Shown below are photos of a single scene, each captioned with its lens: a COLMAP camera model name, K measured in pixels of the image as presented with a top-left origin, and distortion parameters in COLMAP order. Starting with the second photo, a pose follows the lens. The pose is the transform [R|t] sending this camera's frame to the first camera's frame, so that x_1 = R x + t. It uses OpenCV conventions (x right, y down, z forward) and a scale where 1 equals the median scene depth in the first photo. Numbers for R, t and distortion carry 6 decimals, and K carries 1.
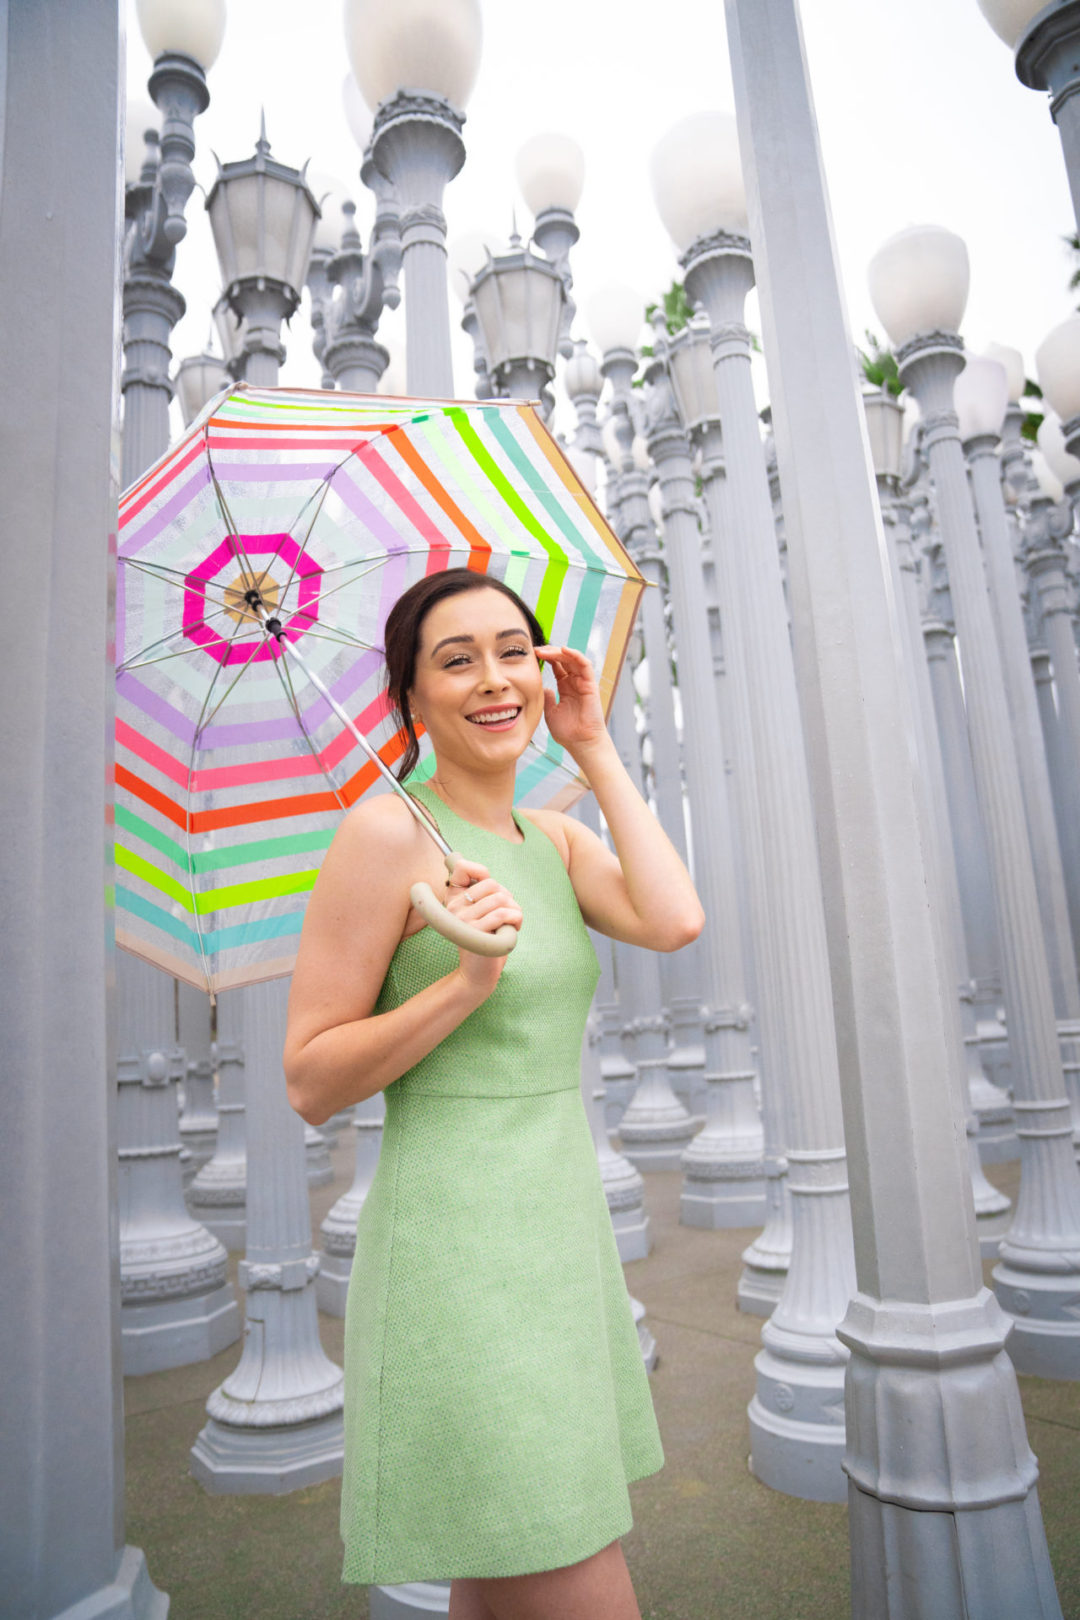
lens RADIAL K [[1141.2, 0, 534.0], [0, 1141.2, 835.2], [0, 0, 1]] dist [-0.115146, 0.091351]
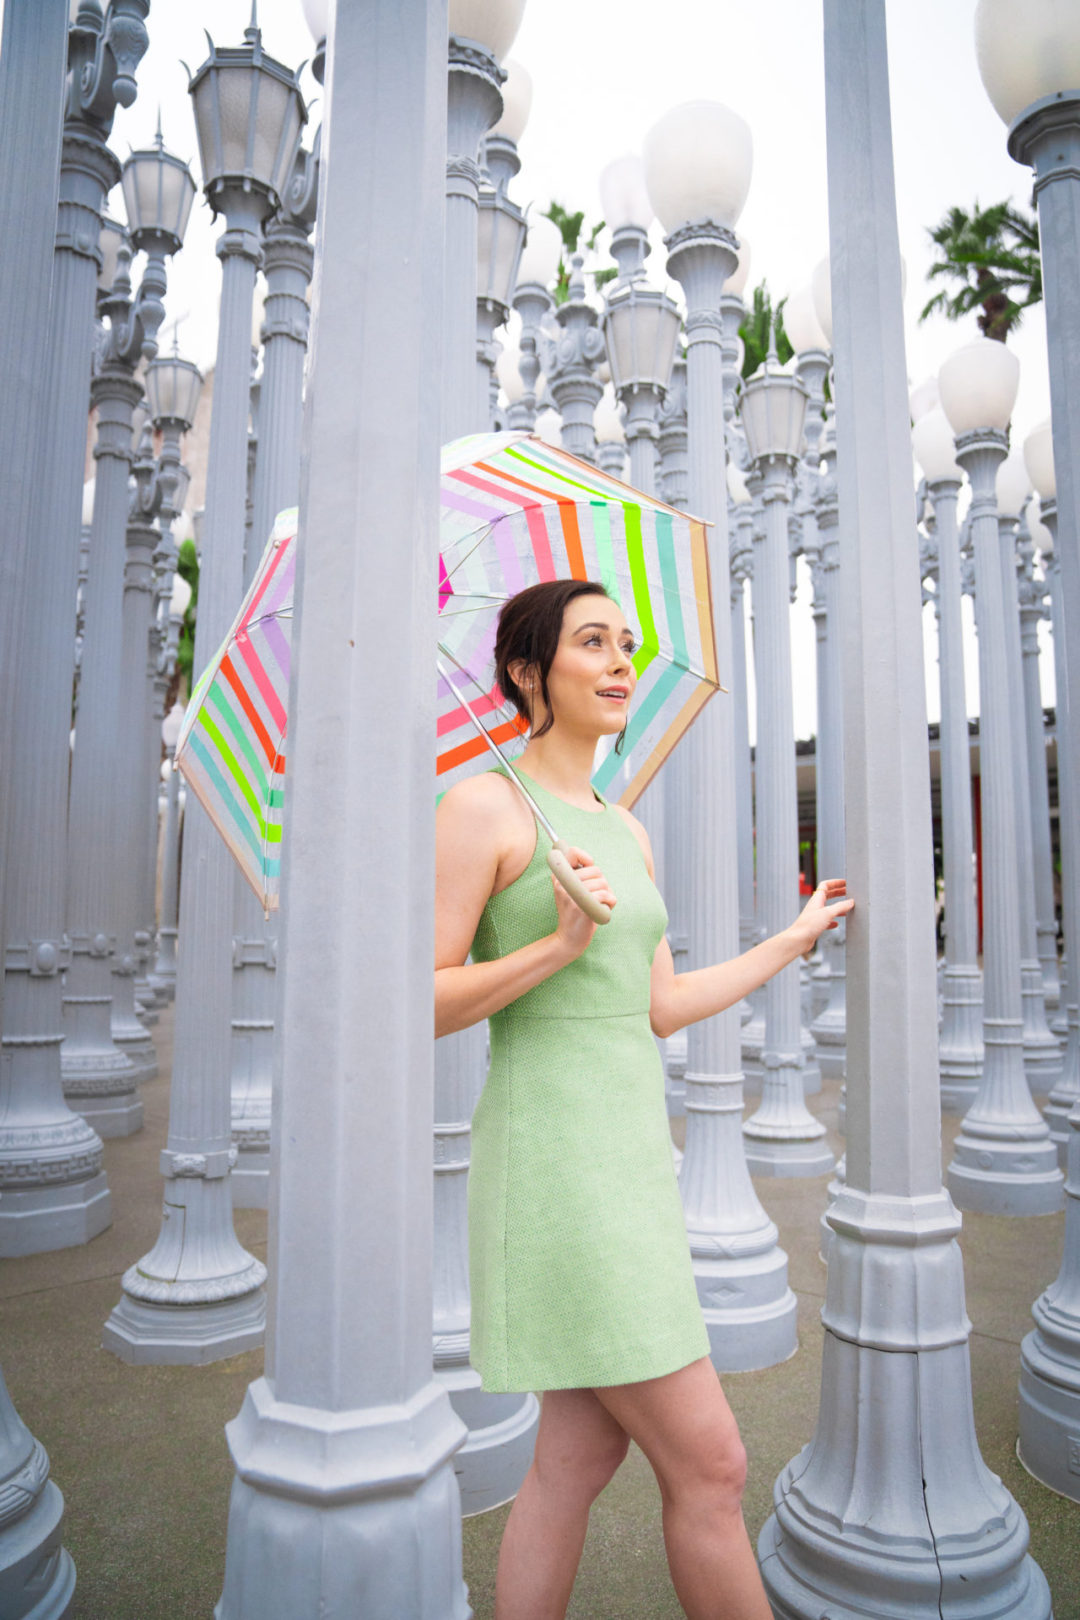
lens RADIAL K [[1141.2, 0, 534.0], [0, 1141.2, 835.2], [0, 0, 1]] dist [-0.115146, 0.091351]
pose [[0.980014, 0.087615, 0.178593, -0.134137], [-0.100342, 0.992924, 0.063507, -0.011288], [-0.171765, -0.080158, 0.981871, -0.061024]]
